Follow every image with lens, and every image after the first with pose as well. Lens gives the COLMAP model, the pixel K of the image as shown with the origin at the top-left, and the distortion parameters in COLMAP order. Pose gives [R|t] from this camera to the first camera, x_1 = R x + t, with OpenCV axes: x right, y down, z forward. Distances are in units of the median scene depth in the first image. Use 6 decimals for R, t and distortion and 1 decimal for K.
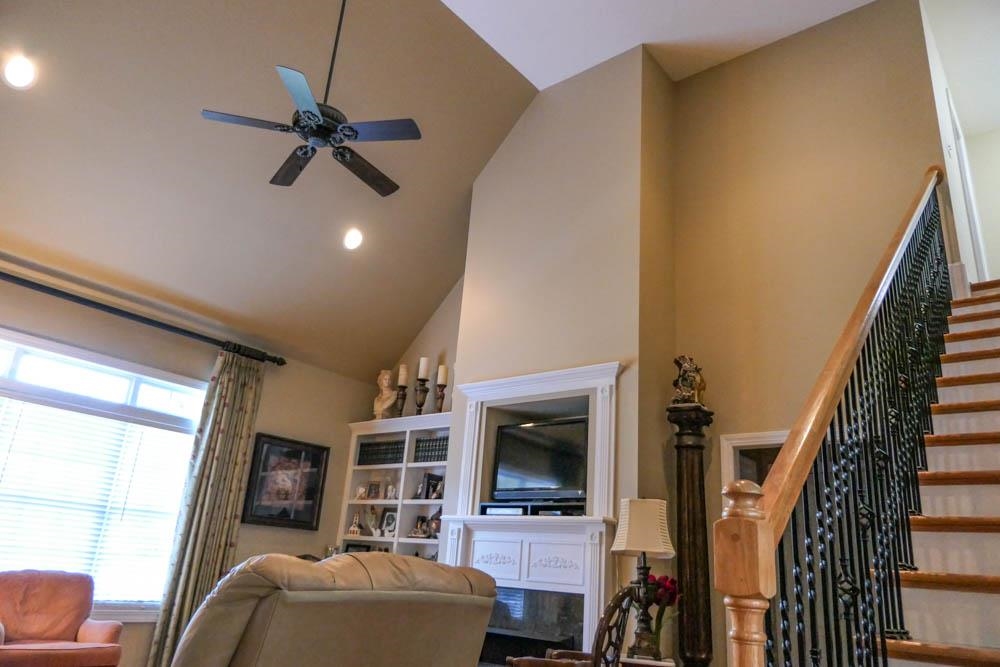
lens RADIAL K [[695.2, 0, 500.0], [0, 695.2, 333.5], [0, 0, 1]] dist [-0.007067, -0.003472]
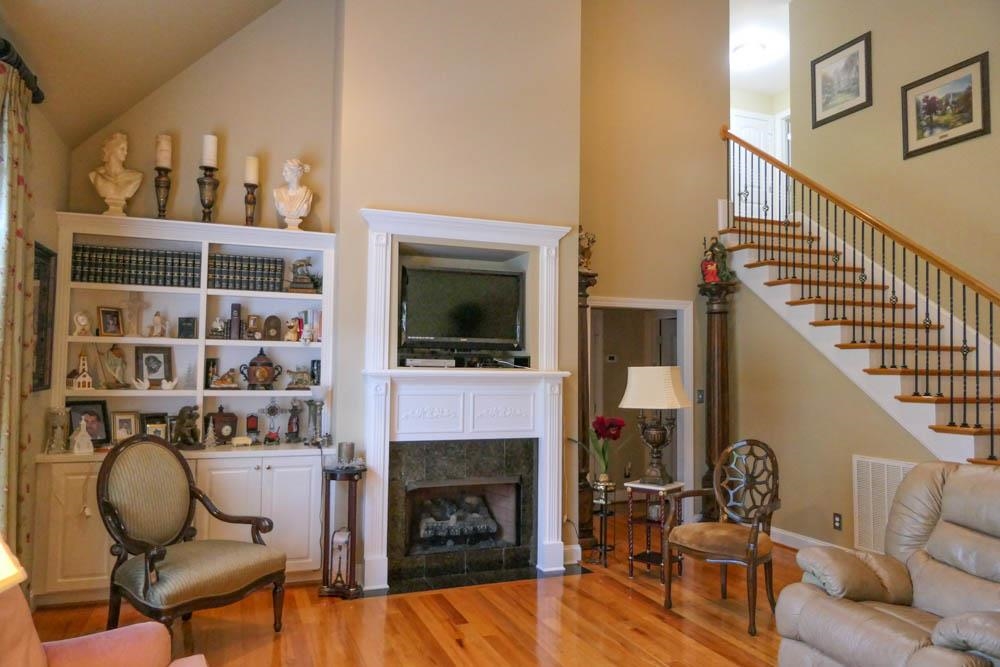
lens RADIAL K [[695.2, 0, 500.0], [0, 695.2, 333.5], [0, 0, 1]] dist [-0.007067, -0.003472]
pose [[0.496424, -0.023180, 0.867770, -0.606363], [-0.259499, 0.949971, 0.173826, 0.028132], [-0.828386, -0.311477, 0.465574, 0.409105]]
